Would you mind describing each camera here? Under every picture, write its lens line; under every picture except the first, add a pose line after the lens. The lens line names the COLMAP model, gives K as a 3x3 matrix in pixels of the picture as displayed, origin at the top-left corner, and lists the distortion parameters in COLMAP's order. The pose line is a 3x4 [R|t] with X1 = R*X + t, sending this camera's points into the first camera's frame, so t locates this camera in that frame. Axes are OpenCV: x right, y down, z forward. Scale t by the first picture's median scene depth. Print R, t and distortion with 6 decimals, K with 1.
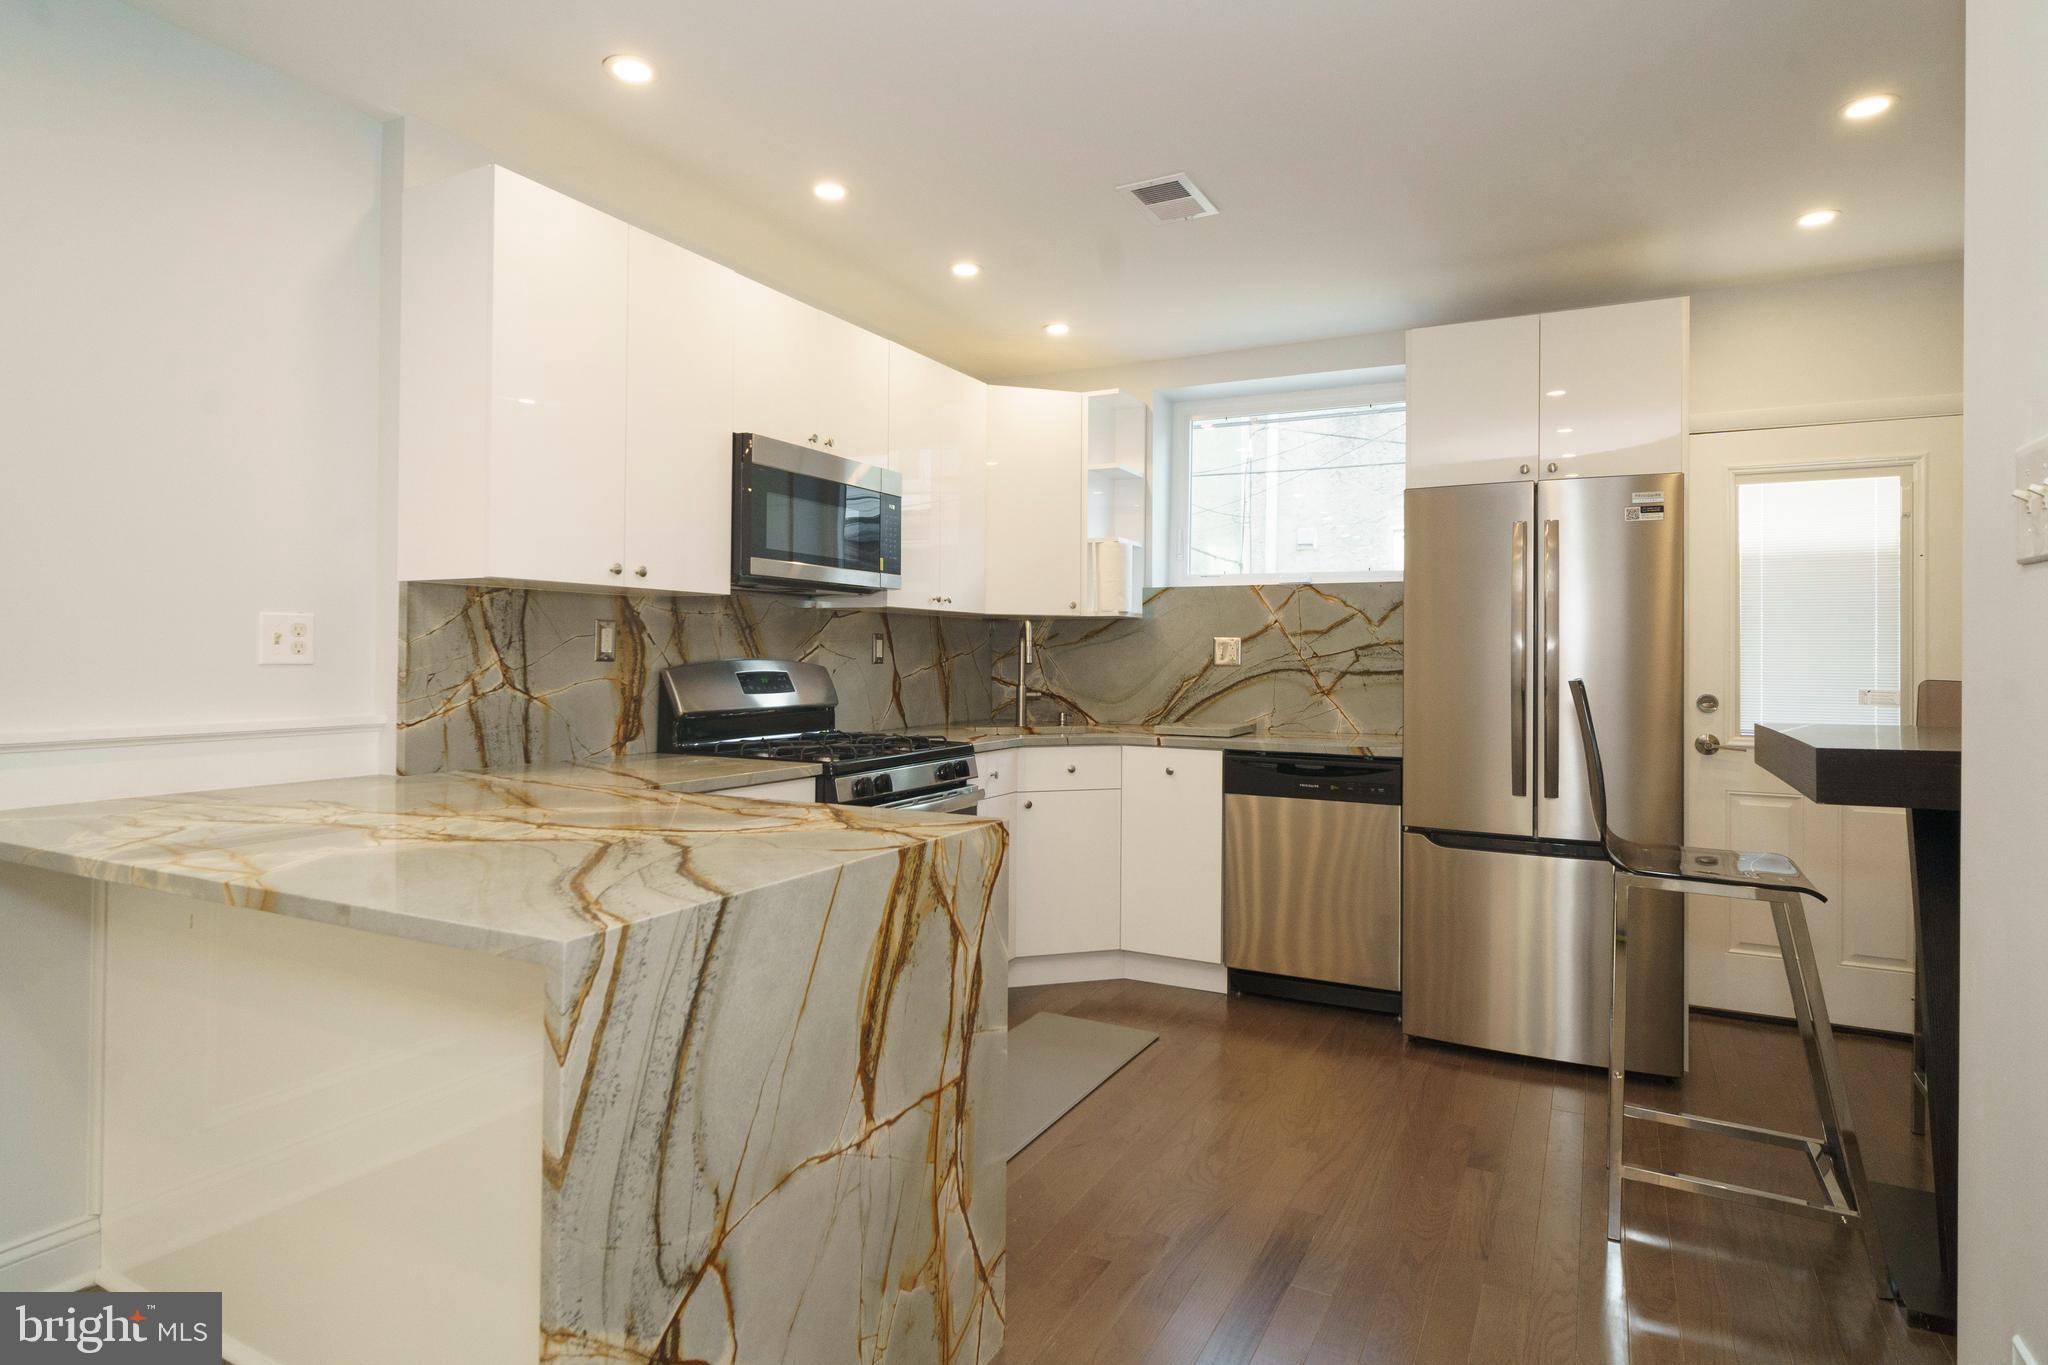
lens RADIAL K [[1109.1, 0, 1007.8], [0, 1109.1, 674.4], [0, 0, 1]] dist [-0.003369, -0.004044]
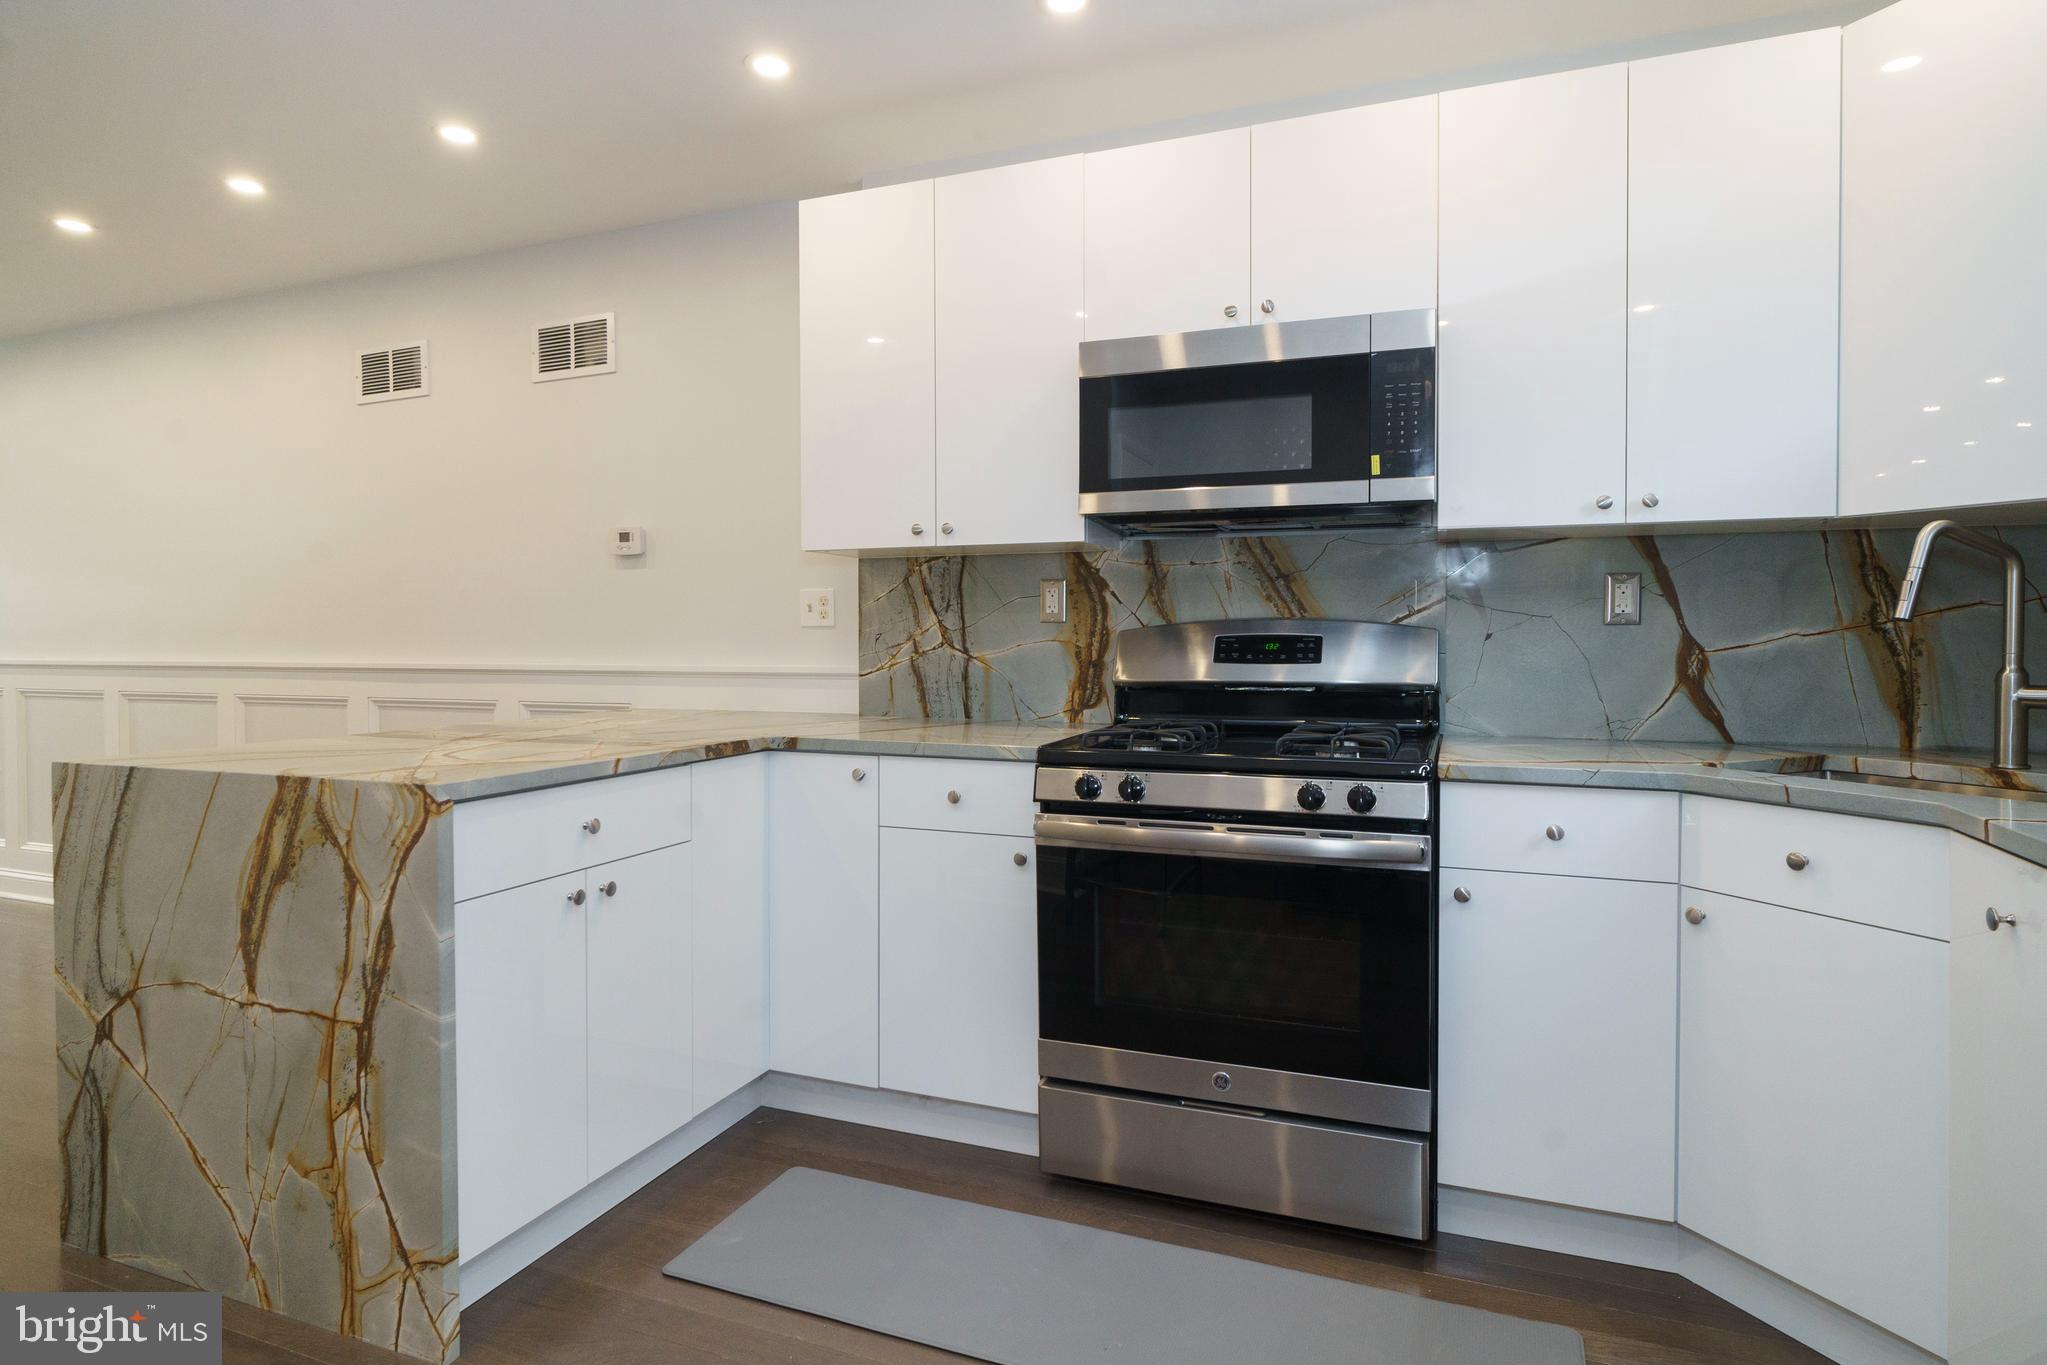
lens RADIAL K [[1108.5, 0, 1011.6], [0, 1108.5, 670.1], [0, 0, 1]] dist [-0.003369, -0.004044]
pose [[0.123279, 0.025527, -0.992044, 0.670025], [-0.013184, 0.999623, 0.024084, 0.007721], [0.992285, 0.010110, 0.123569, 0.964435]]
